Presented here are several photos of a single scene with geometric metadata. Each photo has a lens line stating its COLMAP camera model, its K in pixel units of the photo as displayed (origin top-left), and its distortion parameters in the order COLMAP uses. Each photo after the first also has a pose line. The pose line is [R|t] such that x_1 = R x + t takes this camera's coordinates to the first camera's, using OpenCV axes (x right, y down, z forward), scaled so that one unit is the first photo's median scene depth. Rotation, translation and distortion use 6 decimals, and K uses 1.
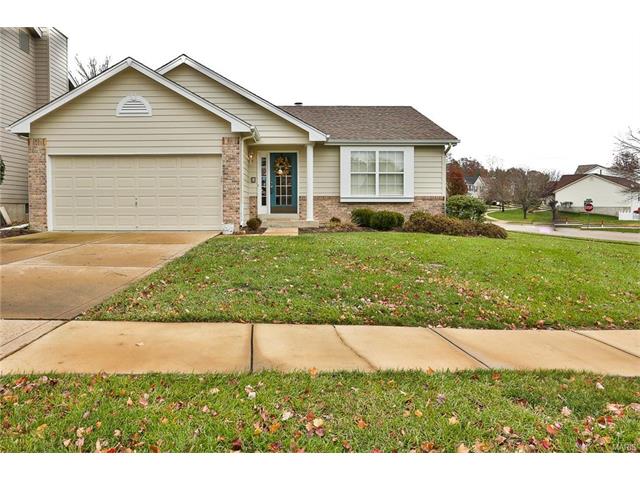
lens RADIAL K [[378.7, 0, 320.0], [0, 378.7, 240.0], [0, 0, 1]] dist [-0.045128, 0.000804]
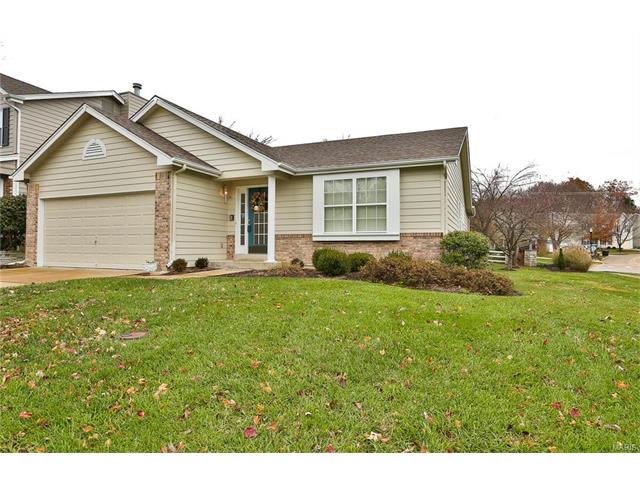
lens RADIAL K [[378.7, 0, 320.0], [0, 378.7, 240.0], [0, 0, 1]] dist [-0.045128, 0.000804]
pose [[0.933750, -0.004028, -0.357902, 0.374210], [-0.035246, 0.994042, -0.103143, -0.016784], [0.356185, 0.108925, 0.928045, 0.230303]]
